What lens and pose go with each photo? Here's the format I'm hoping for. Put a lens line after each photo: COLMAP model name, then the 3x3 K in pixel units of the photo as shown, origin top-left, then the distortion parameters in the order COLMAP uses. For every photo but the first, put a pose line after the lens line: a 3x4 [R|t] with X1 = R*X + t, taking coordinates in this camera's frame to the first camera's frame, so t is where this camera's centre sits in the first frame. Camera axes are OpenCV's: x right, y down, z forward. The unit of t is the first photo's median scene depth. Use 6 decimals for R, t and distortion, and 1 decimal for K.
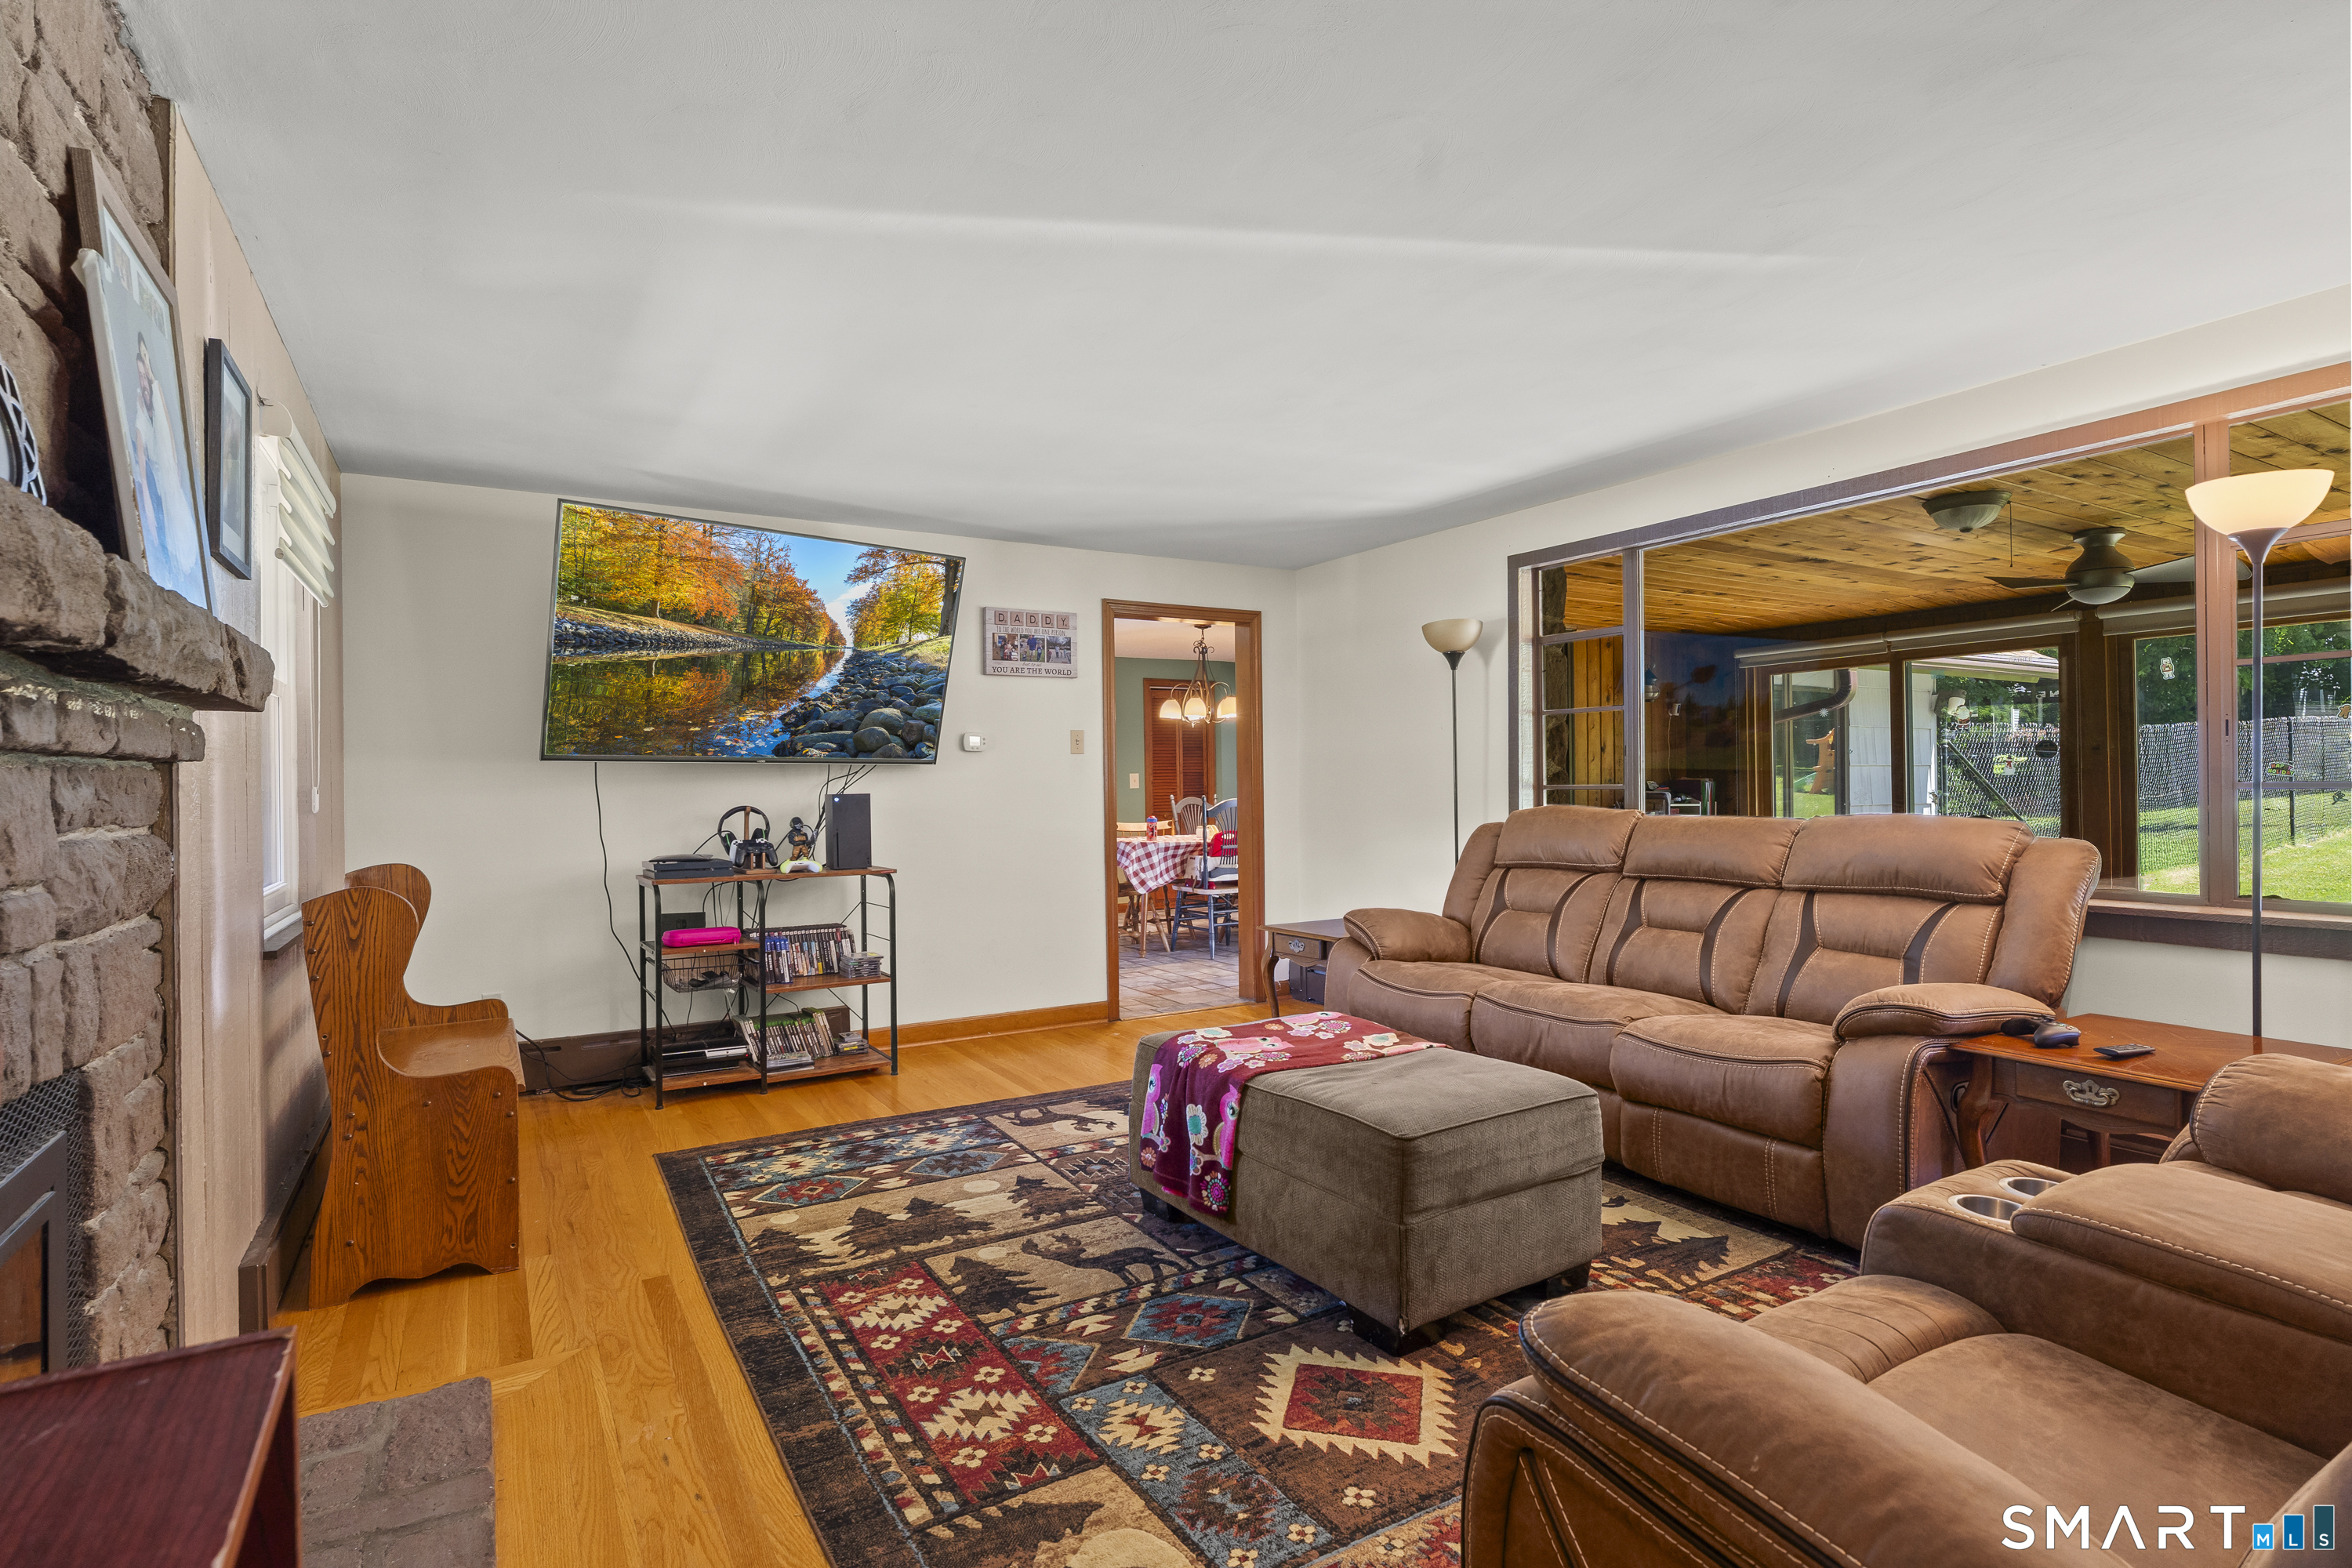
lens RADIAL K [[1166.5, 0, 1189.6], [0, 1166.5, 772.8], [0, 0, 1]] dist [-0.000387, -0.004197]
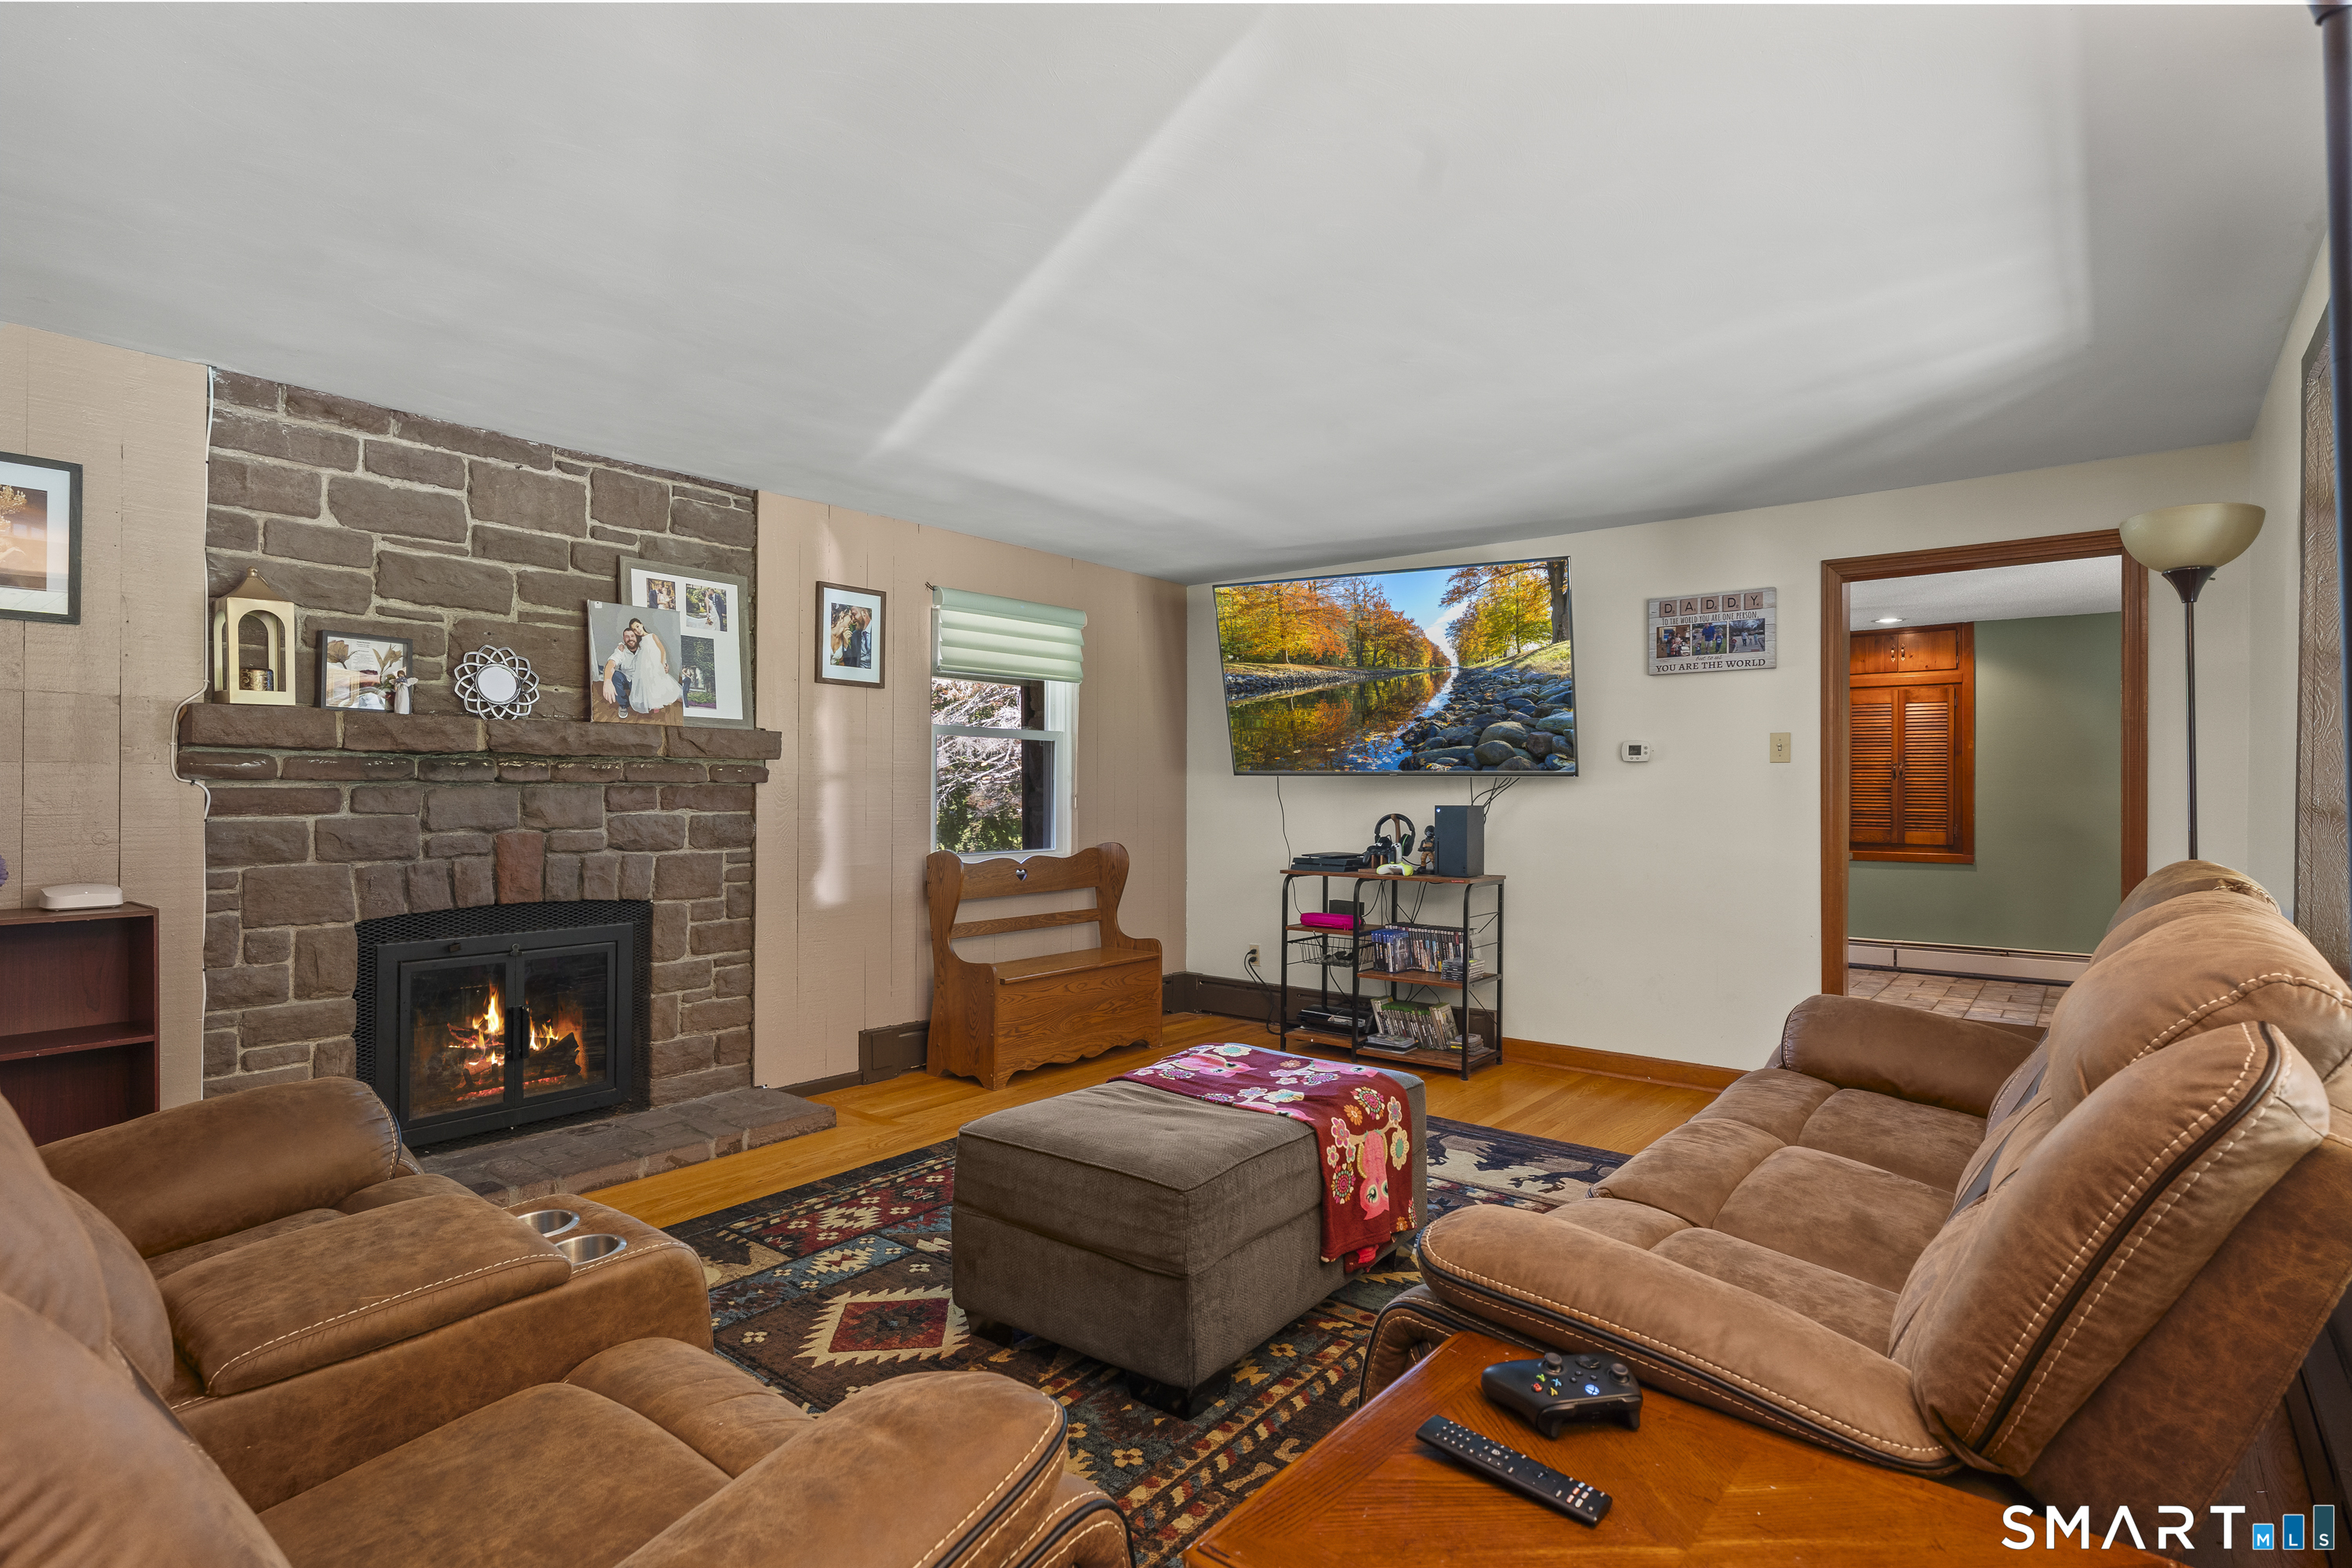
lens RADIAL K [[1202.9, 0, 1184.5], [0, 1202.9, 794.0], [0, 0, 1]] dist [-0.006077, 0.000493]
pose [[0.327310, 0.013354, -0.944823, 0.690706], [0.004045, 0.999871, 0.015533, -0.011275], [0.944908, -0.008906, 0.327214, 0.436745]]
